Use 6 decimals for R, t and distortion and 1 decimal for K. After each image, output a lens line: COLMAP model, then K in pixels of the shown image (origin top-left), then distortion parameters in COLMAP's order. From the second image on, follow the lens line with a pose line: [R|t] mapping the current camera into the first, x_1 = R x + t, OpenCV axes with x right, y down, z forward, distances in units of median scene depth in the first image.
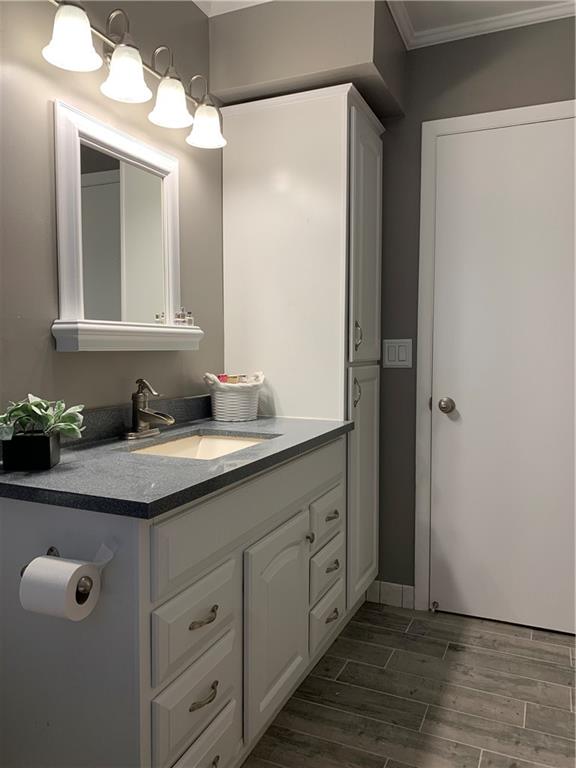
lens RADIAL K [[624.4, 0, 288.0], [0, 624.4, 384.0], [0, 0, 1]] dist [0.239661, -0.000408]
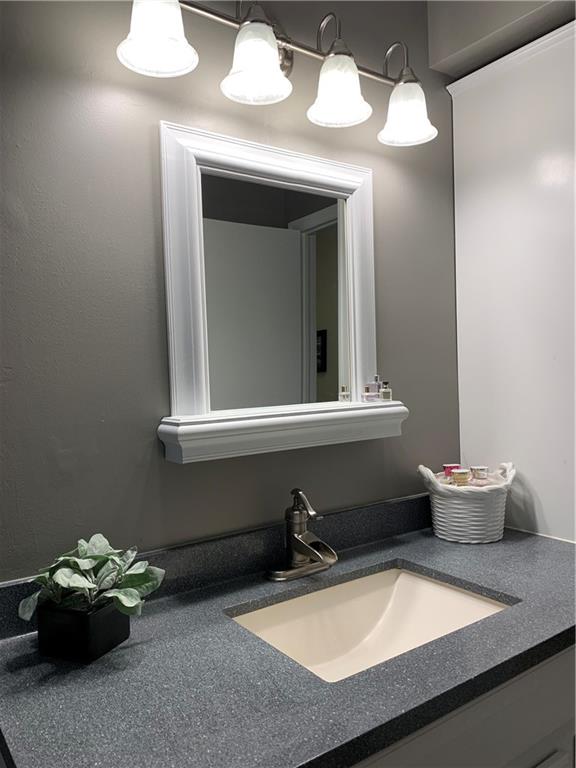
lens RADIAL K [[594.6, 0, 290.0], [0, 594.6, 394.5], [0, 0, 1]] dist [0.059317, -0.003883]
pose [[0.868830, -0.014530, -0.494897, 0.076034], [0.004781, 0.999769, -0.020960, -0.089597], [0.495087, 0.015844, 0.868699, 0.396197]]
